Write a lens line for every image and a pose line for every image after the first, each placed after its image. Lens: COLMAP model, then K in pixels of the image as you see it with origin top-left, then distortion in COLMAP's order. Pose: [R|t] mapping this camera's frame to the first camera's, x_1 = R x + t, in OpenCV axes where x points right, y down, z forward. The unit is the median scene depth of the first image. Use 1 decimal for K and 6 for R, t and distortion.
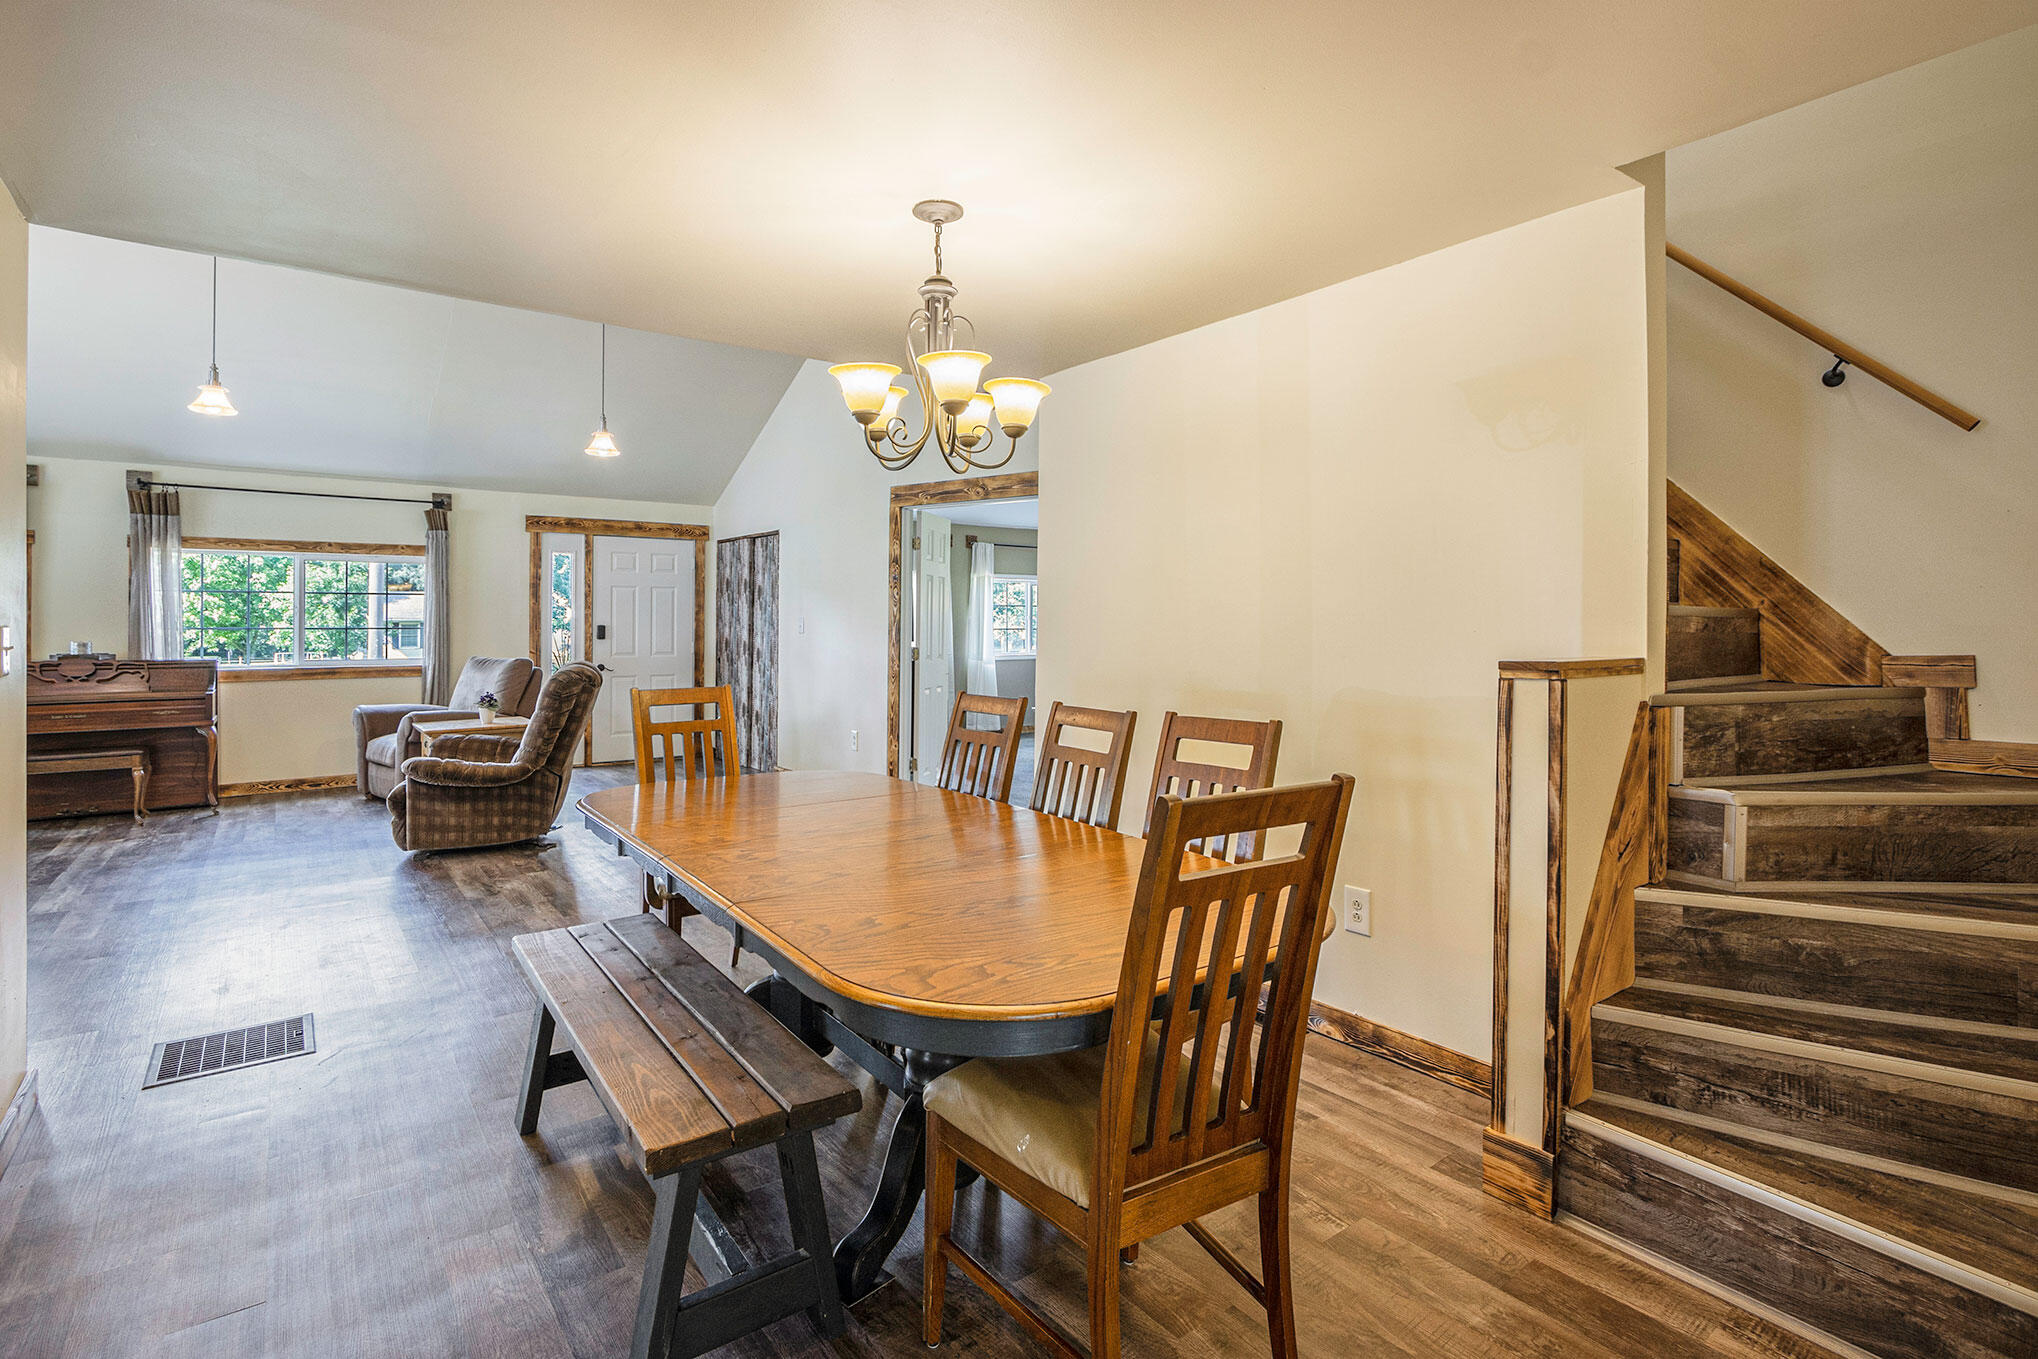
lens RADIAL K [[976.4, 0, 986.6], [0, 976.4, 628.5], [0, 0, 1]] dist [-0.016529, 0.000836]
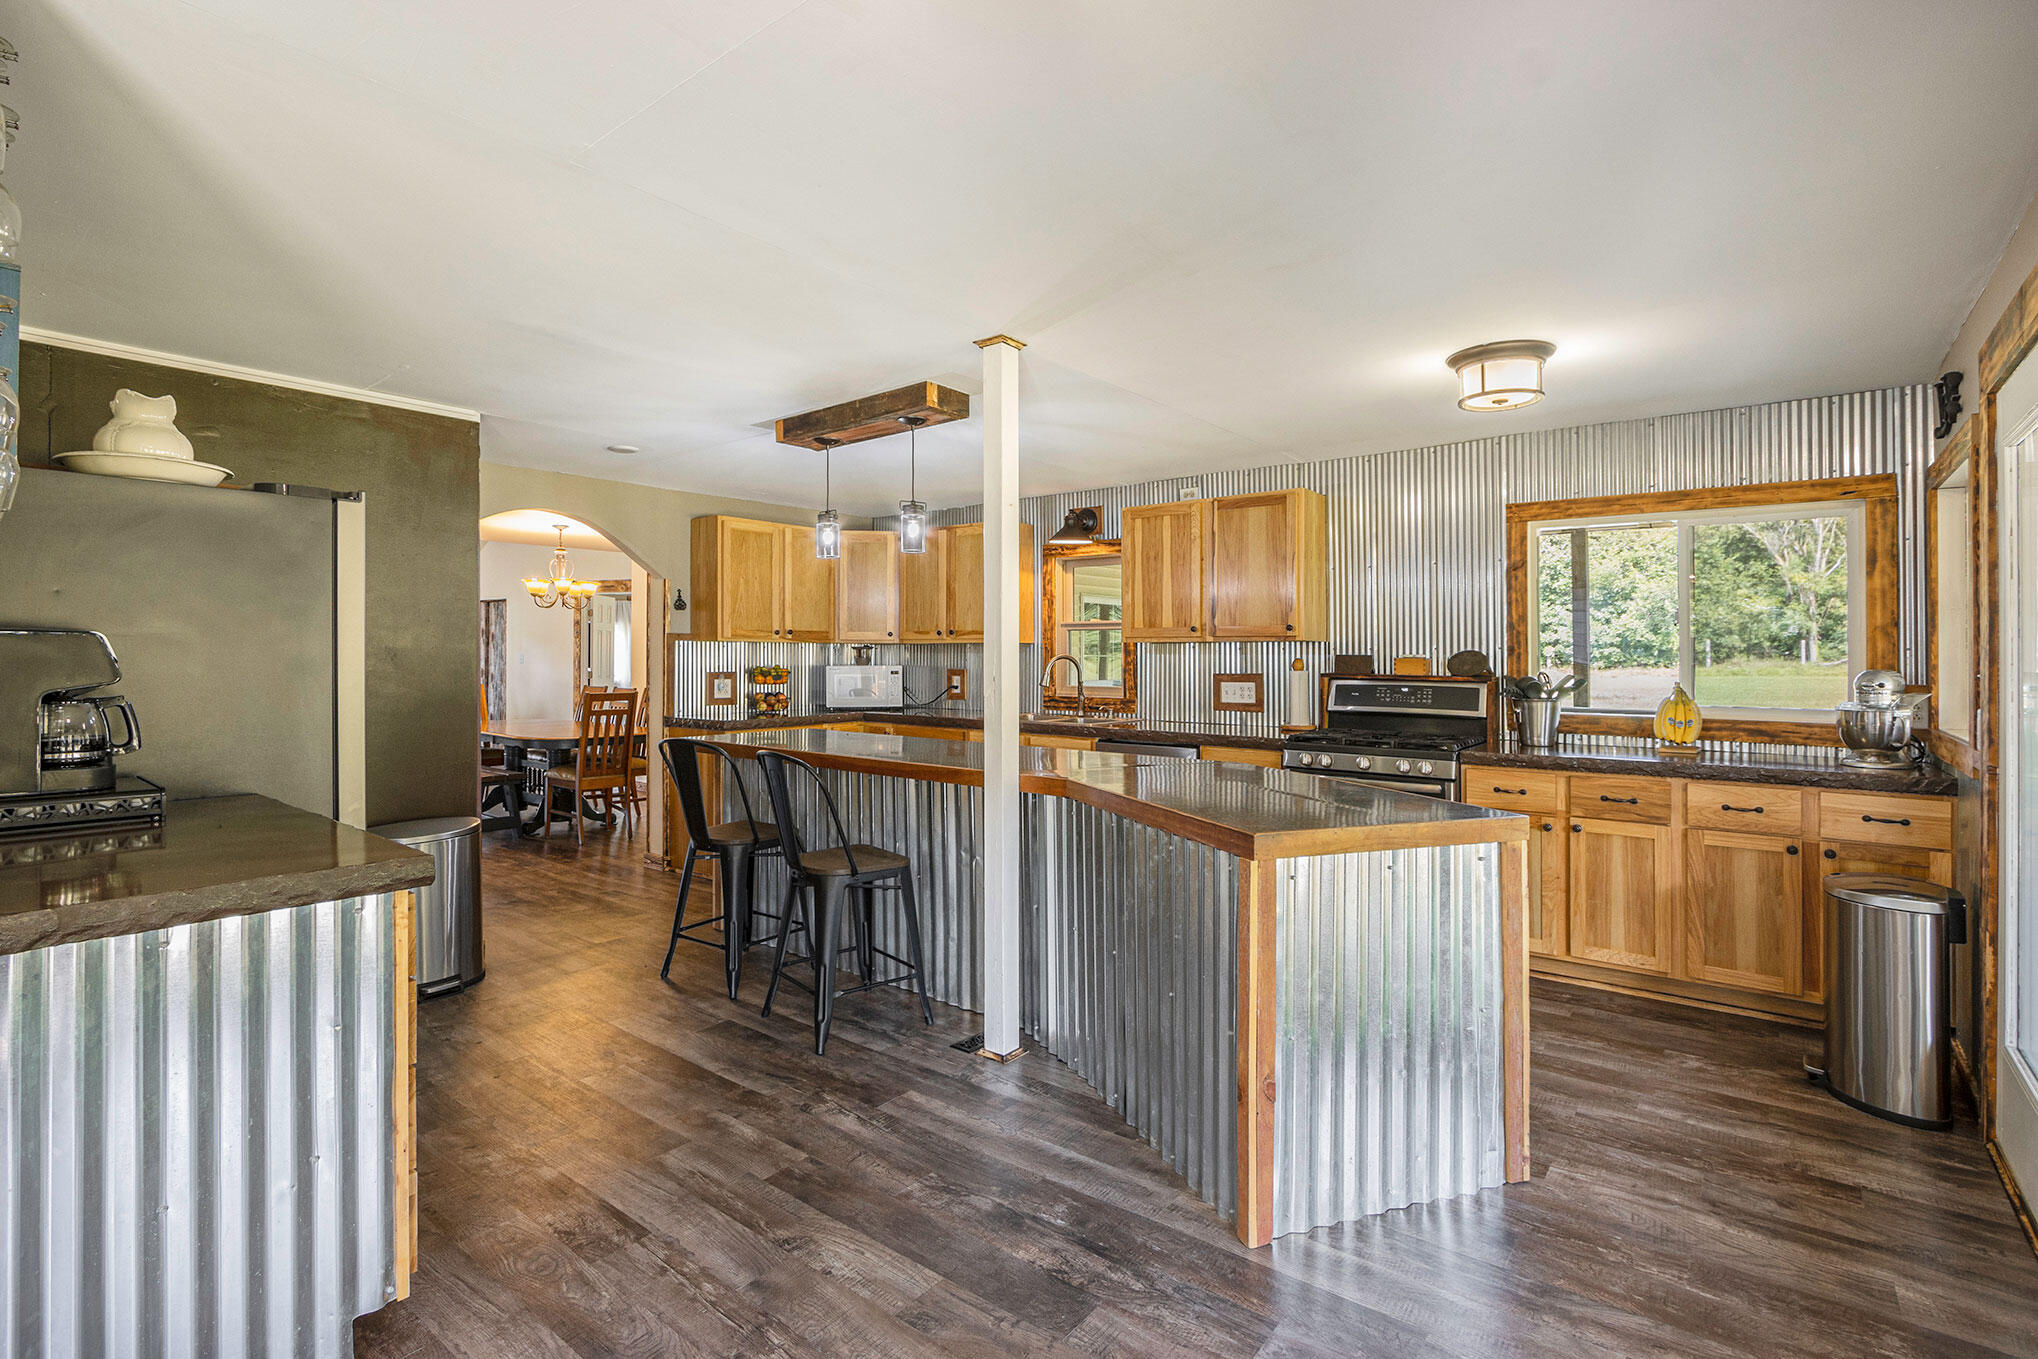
lens RADIAL K [[976.4, 0, 1034.1], [0, 976.4, 670.1], [0, 0, 1]] dist [-0.016529, 0.000836]
pose [[0.959166, -0.003434, 0.282822, 0.155610], [0.000616, 0.999949, 0.010050, 0.000328], [-0.282842, -0.009465, 0.959120, -0.723665]]
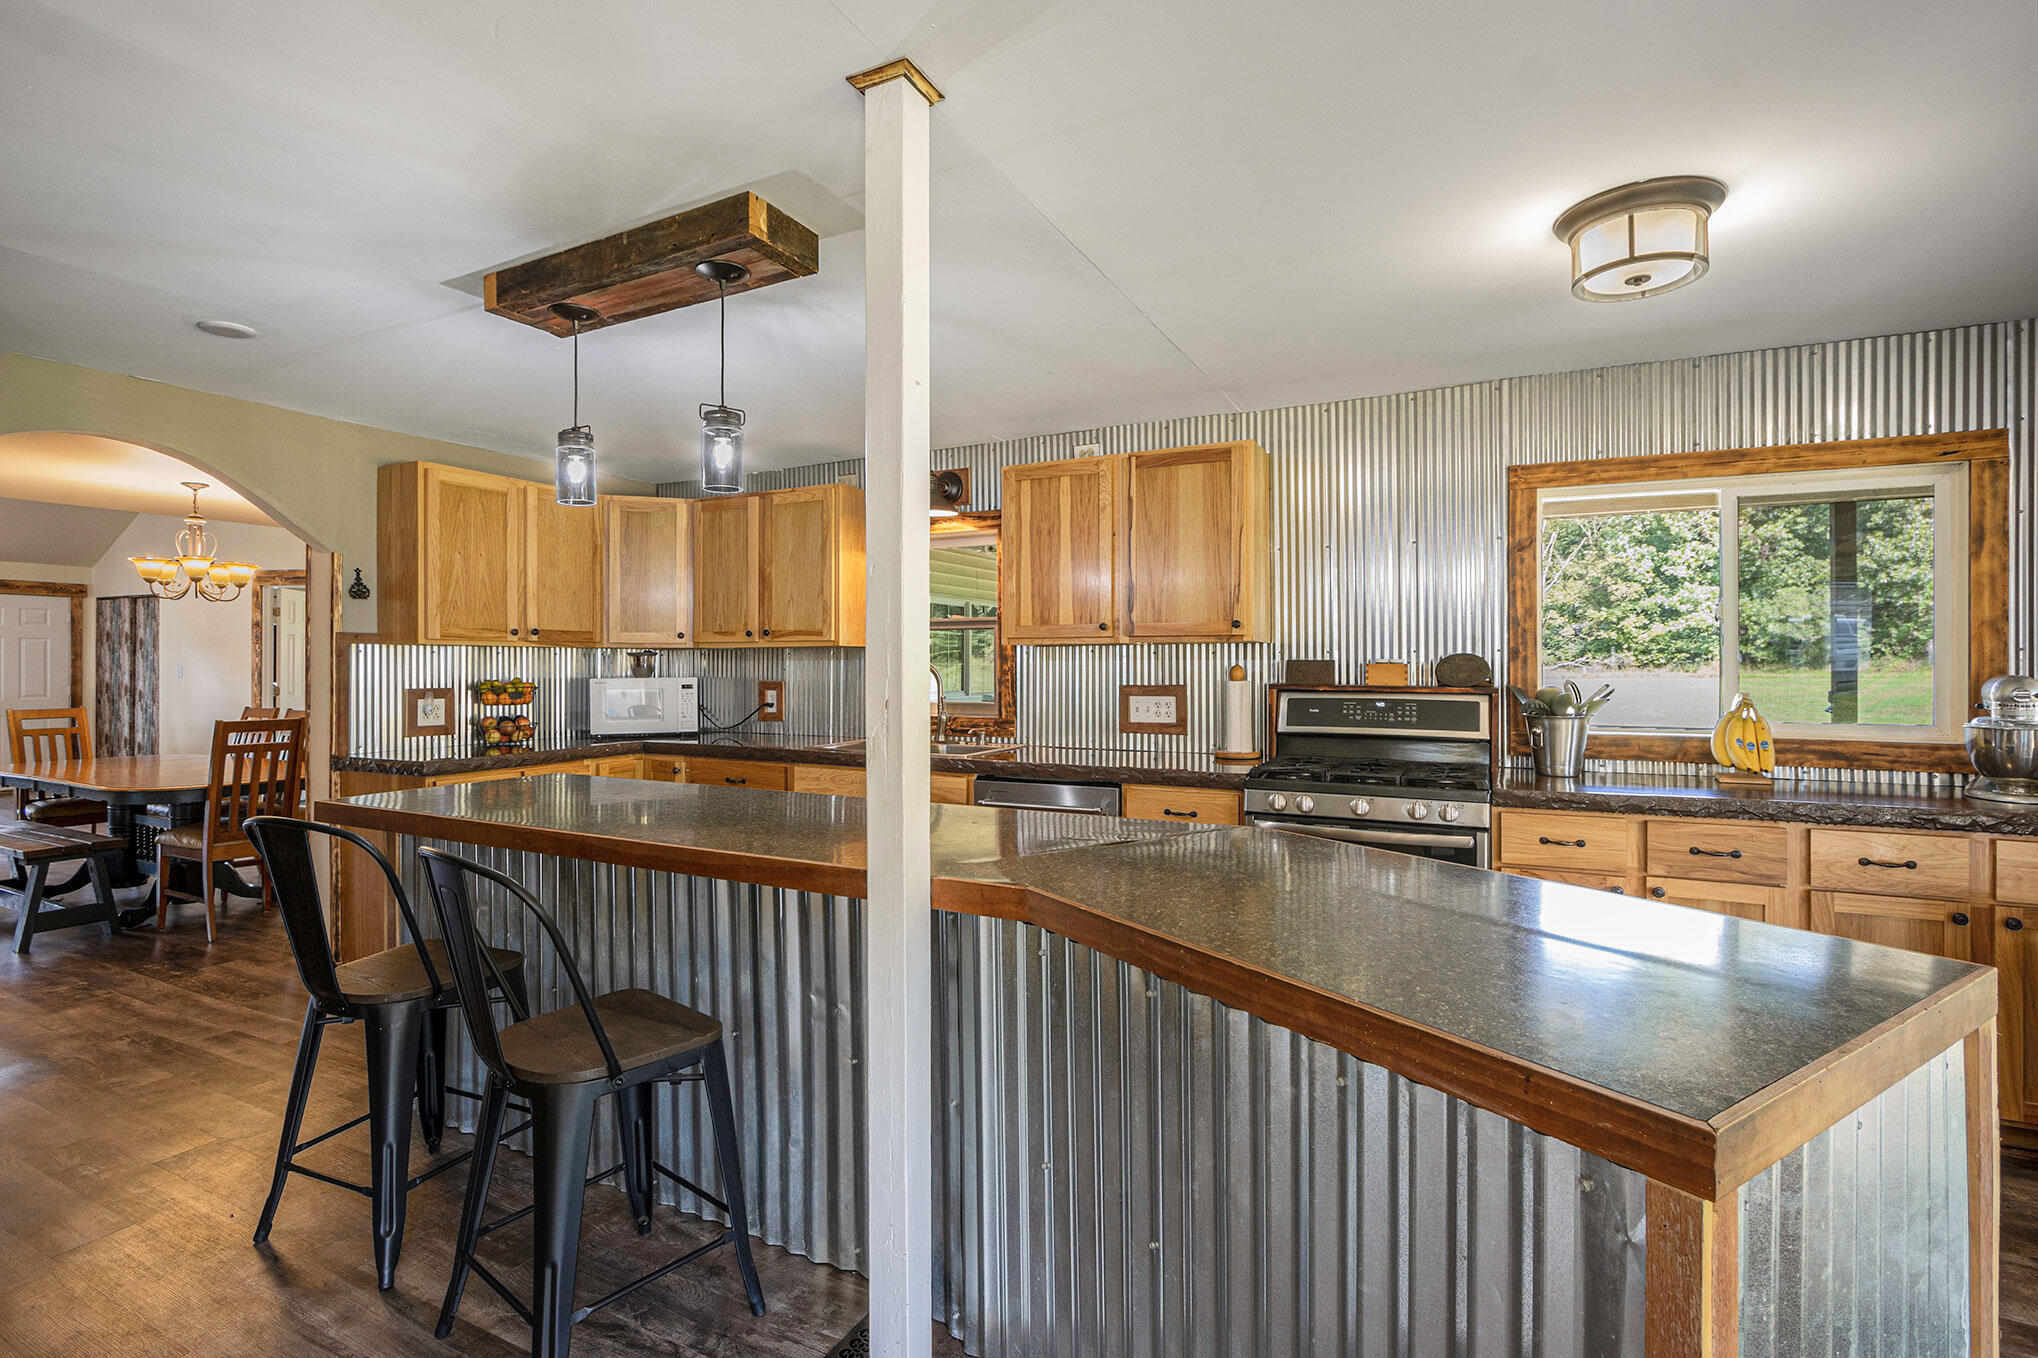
lens RADIAL K [[976.4, 0, 1028.7], [0, 976.4, 660.2], [0, 0, 1]] dist [-0.016529, 0.000836]
pose [[0.884657, -0.001934, 0.466239, 0.178876], [0.006405, 0.999947, -0.008006, 0.000004], [-0.466199, 0.010068, 0.884623, -0.552122]]
